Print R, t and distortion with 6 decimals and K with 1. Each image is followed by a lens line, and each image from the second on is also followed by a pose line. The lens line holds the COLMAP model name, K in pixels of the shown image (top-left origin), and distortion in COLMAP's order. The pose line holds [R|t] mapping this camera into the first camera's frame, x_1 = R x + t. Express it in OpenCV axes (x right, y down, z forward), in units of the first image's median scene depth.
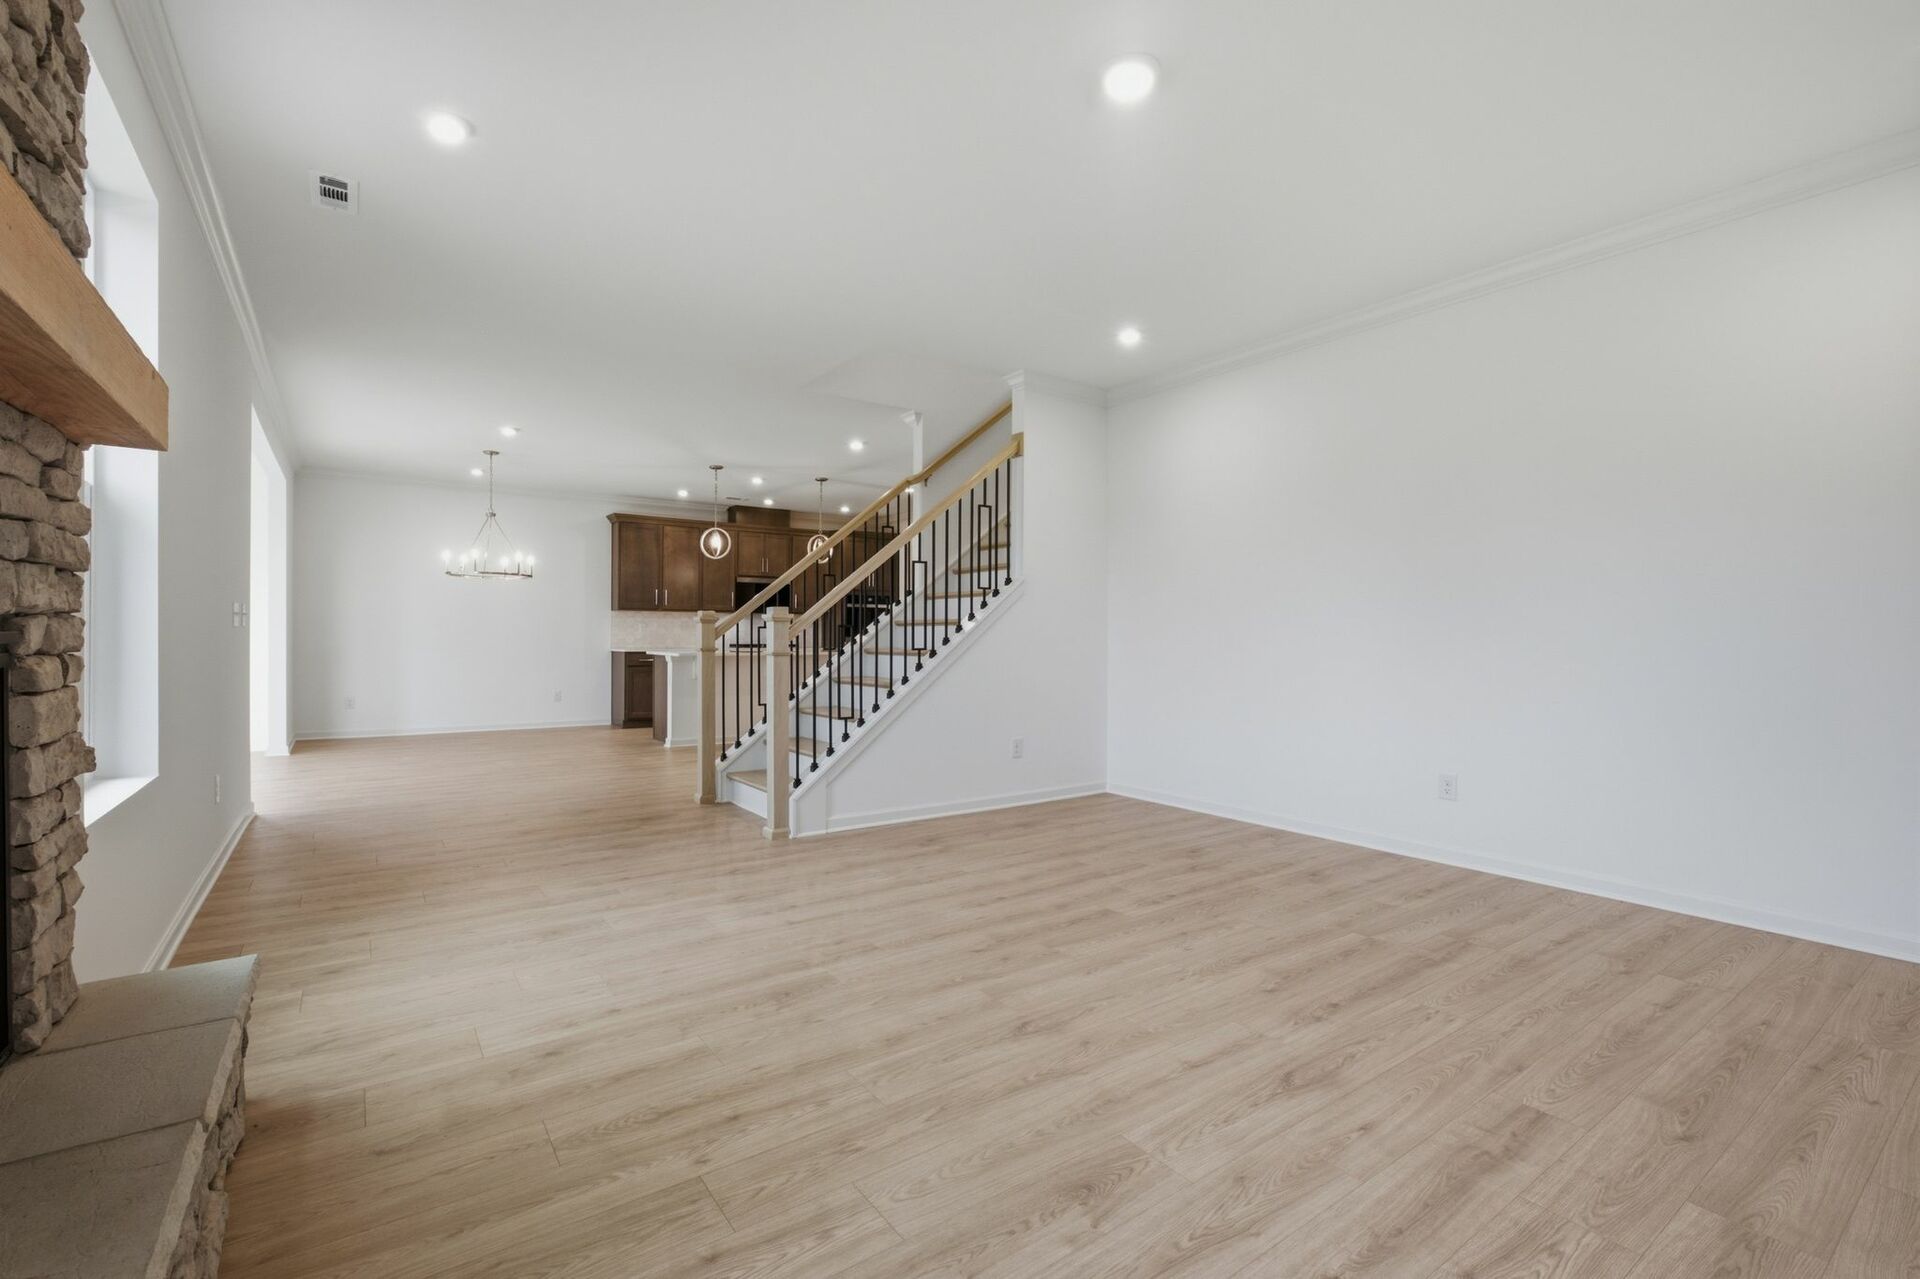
lens RADIAL K [[845.2, 0, 942.3], [0, 845.2, 638.8], [0, 0, 1]] dist [0.000966, -0.000836]
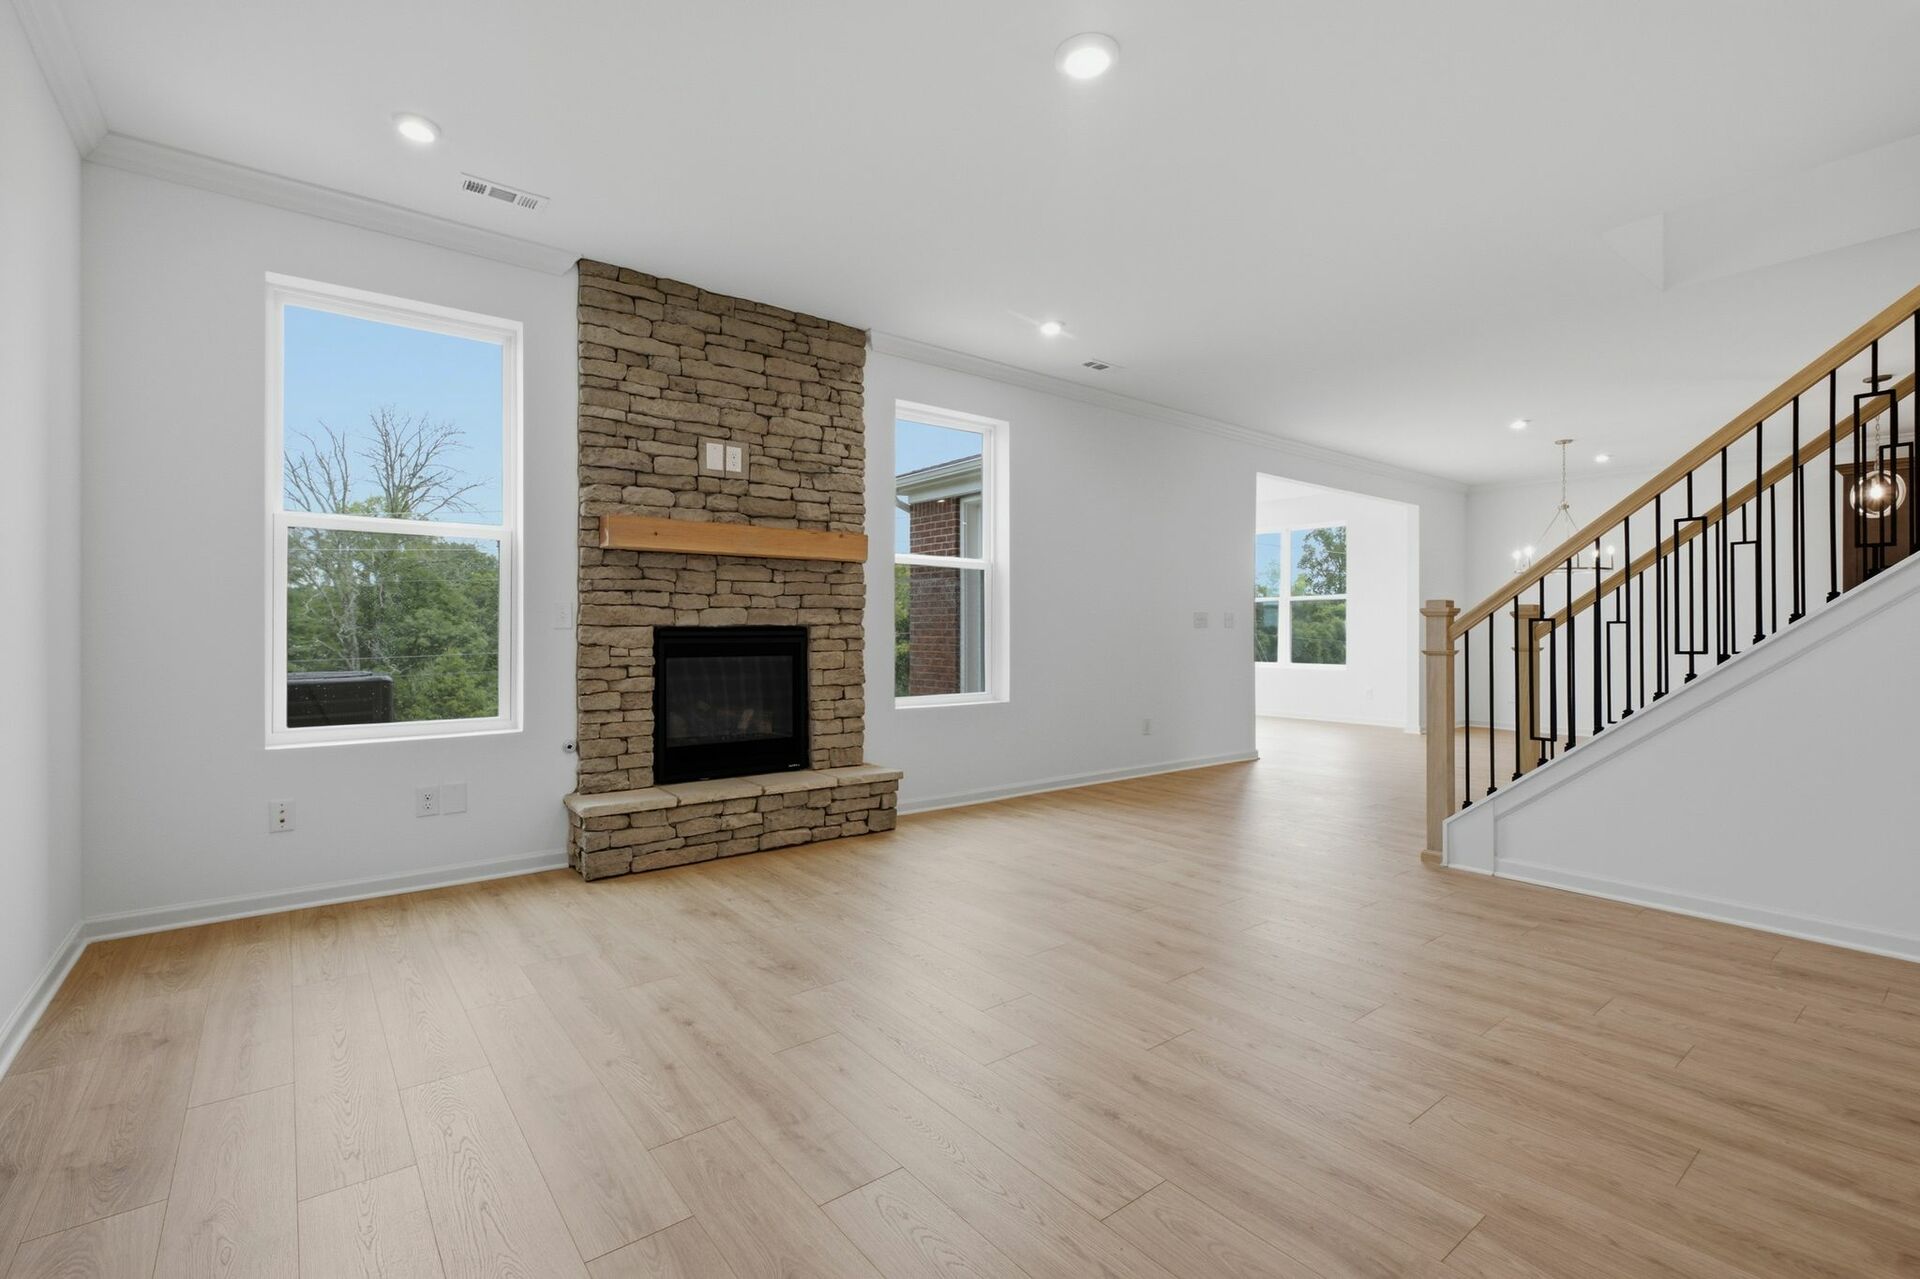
lens RADIAL K [[845.2, 0, 940.4], [0, 845.2, 633.0], [0, 0, 1]] dist [0.000966, -0.000836]
pose [[0.042543, -0.002783, -0.999091, 0.952057], [-0.003594, 0.999989, -0.002938, 0.001972], [0.999088, 0.003716, 0.042532, 0.634253]]
